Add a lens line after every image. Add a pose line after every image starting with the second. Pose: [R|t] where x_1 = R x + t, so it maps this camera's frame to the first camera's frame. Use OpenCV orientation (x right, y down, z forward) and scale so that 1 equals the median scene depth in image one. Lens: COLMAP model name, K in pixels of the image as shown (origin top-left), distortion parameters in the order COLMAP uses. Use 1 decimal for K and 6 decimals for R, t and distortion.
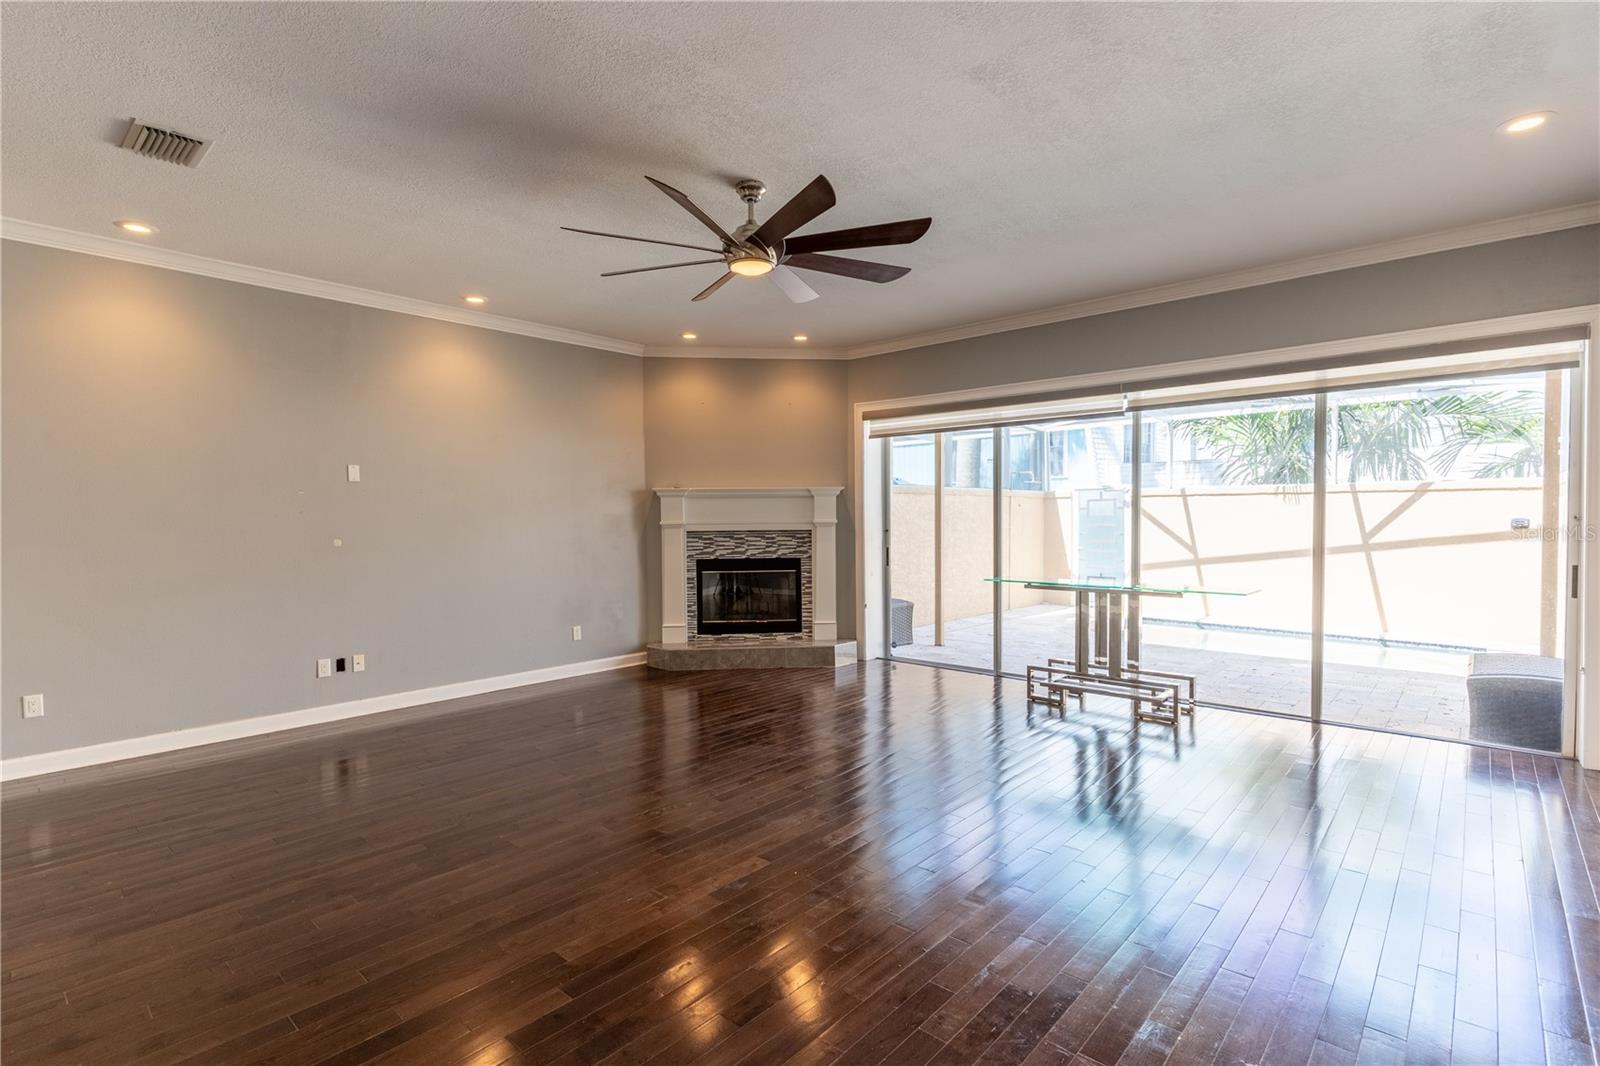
lens RADIAL K [[755.9, 0, 800.0], [0, 755.9, 533.0], [0, 0, 1]] dist [0.000034, 0.000513]
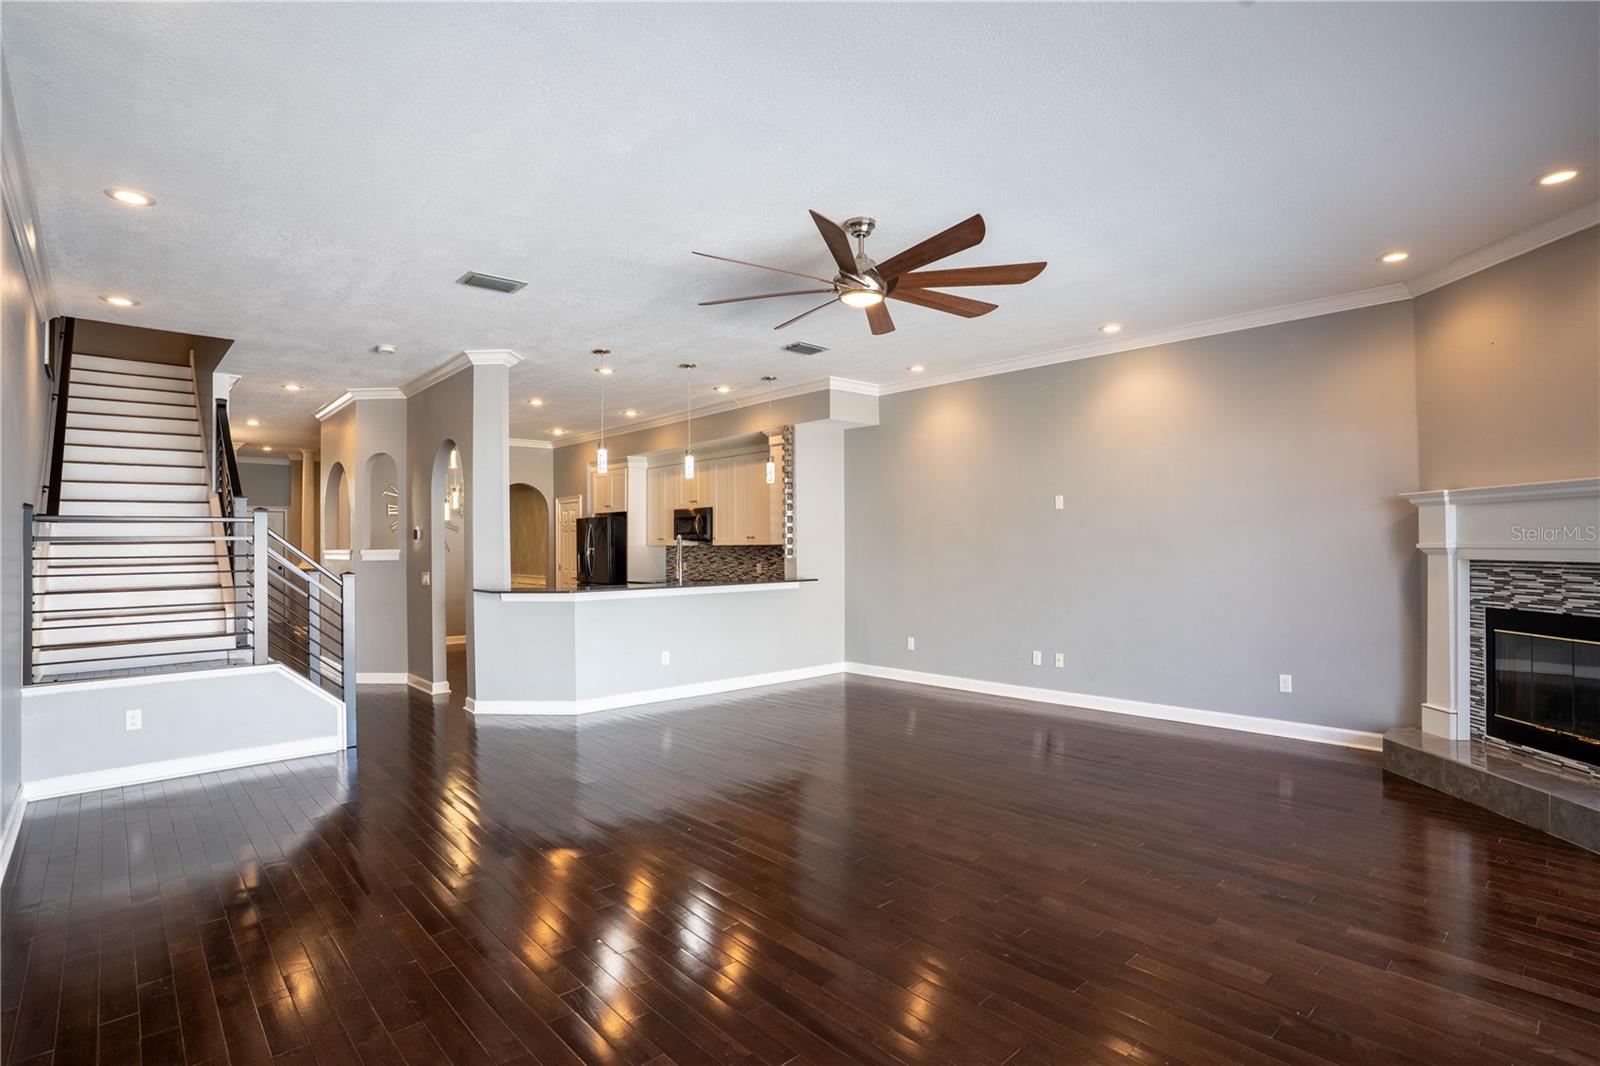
lens RADIAL K [[755.9, 0, 800.0], [0, 755.9, 533.0], [0, 0, 1]] dist [0.000034, 0.000513]
pose [[-0.043130, -0.012166, -0.998995, 0.483792], [-0.021514, 0.999705, -0.011246, -0.005598], [0.998838, 0.021007, -0.043379, 0.485067]]
